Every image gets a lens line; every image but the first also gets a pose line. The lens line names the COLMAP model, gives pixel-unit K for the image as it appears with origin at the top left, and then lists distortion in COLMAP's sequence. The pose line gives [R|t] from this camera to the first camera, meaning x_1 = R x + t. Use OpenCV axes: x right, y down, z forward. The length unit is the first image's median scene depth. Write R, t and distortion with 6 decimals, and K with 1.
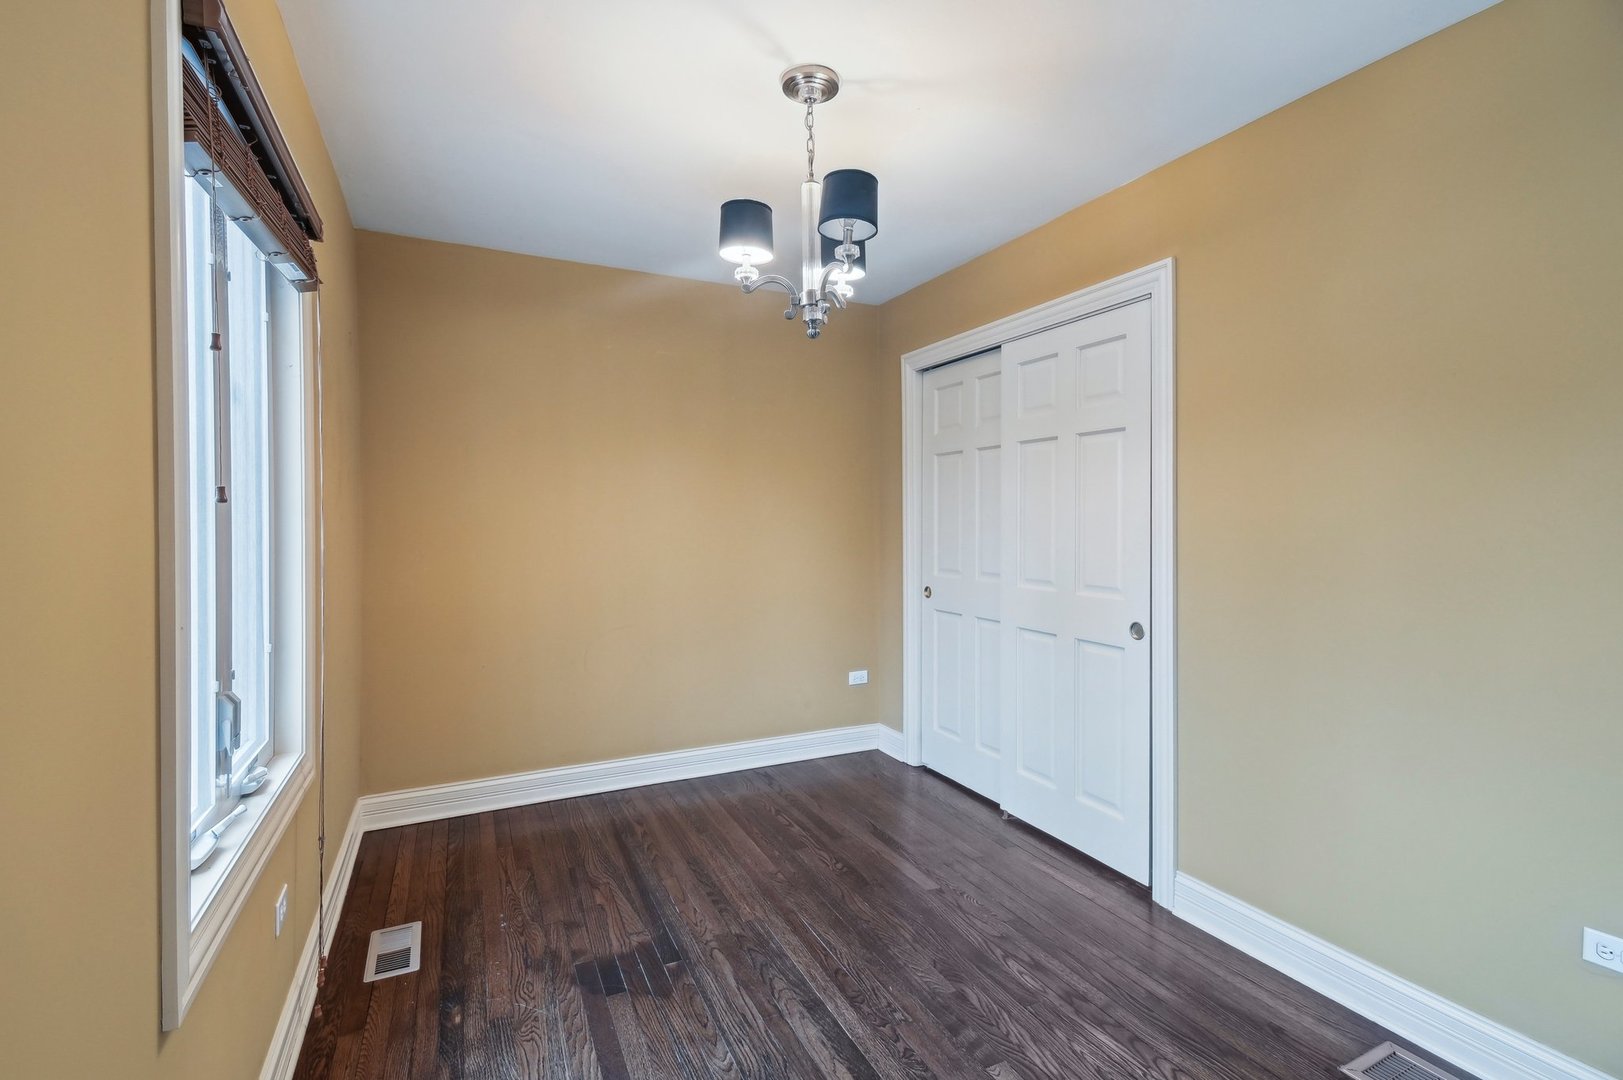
lens RADIAL K [[743.9, 0, 810.1], [0, 743.9, 514.2], [0, 0, 1]] dist [0.000973, -0.000059]
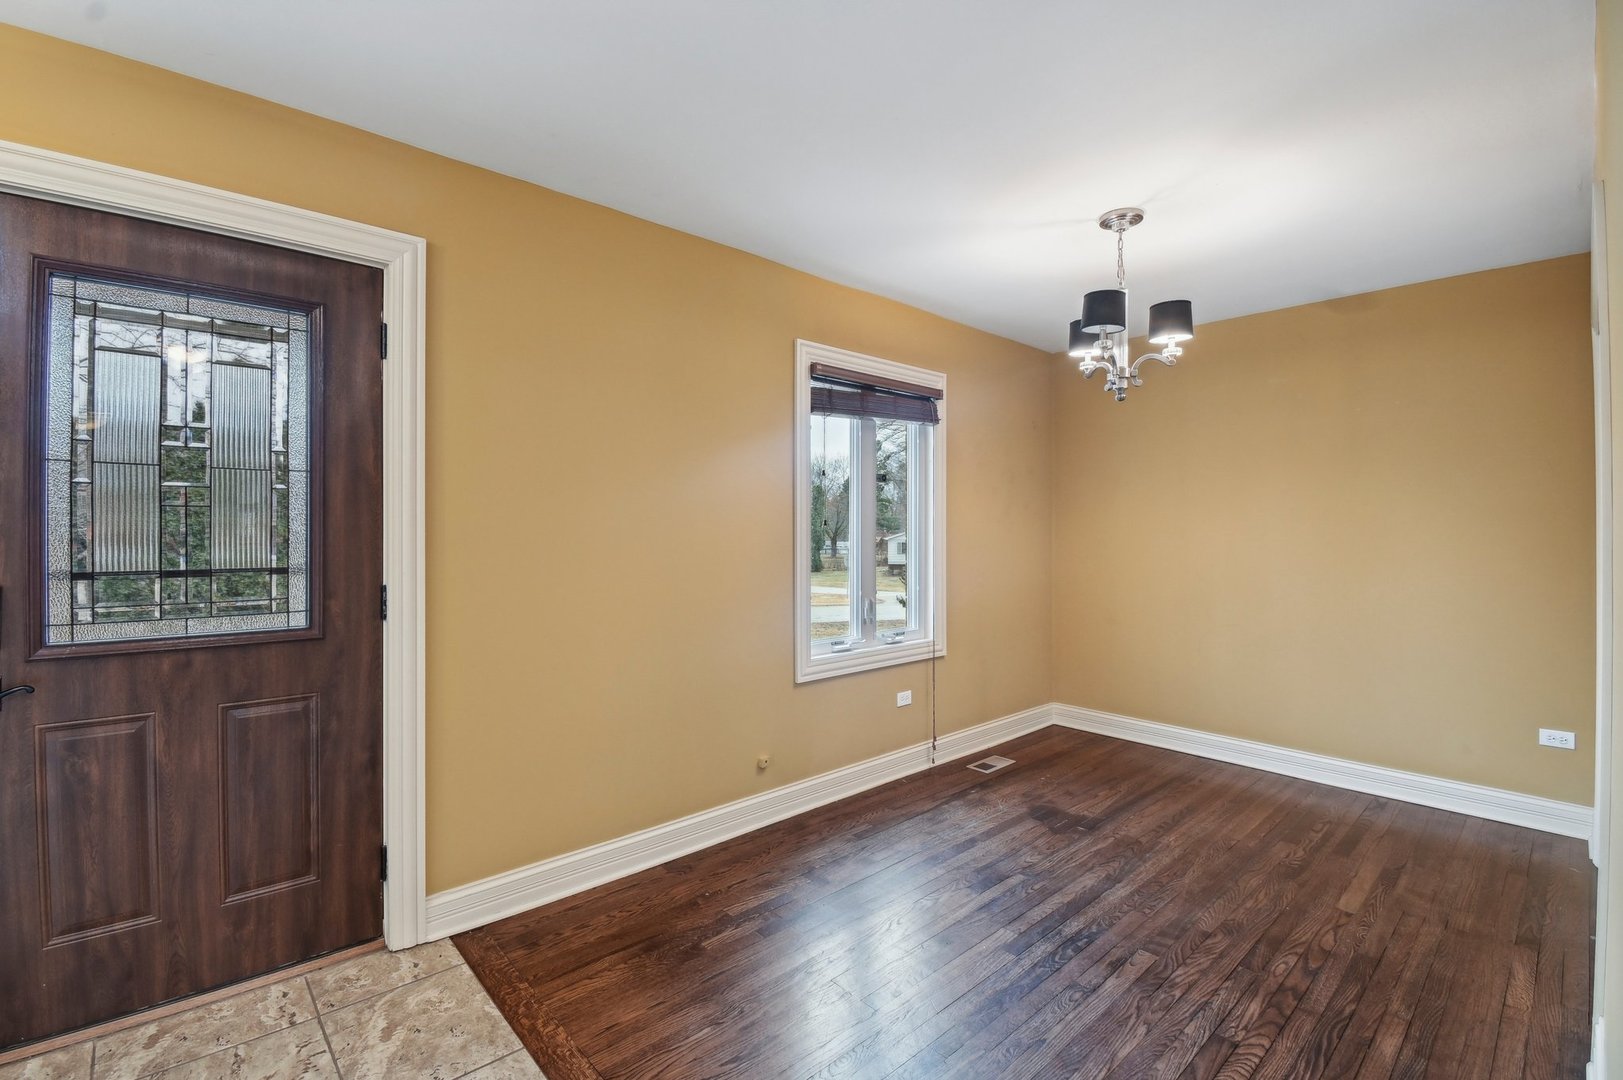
lens RADIAL K [[720.6, 0, 807.7], [0, 720.6, 531.4], [0, 0, 1]] dist [0.001525, -0.017024]
pose [[0.284387, 0.009584, -0.958662, 0.953841], [-0.008495, 0.999936, 0.007477, 0.001051], [0.958672, 0.006018, 0.284451, 0.051929]]
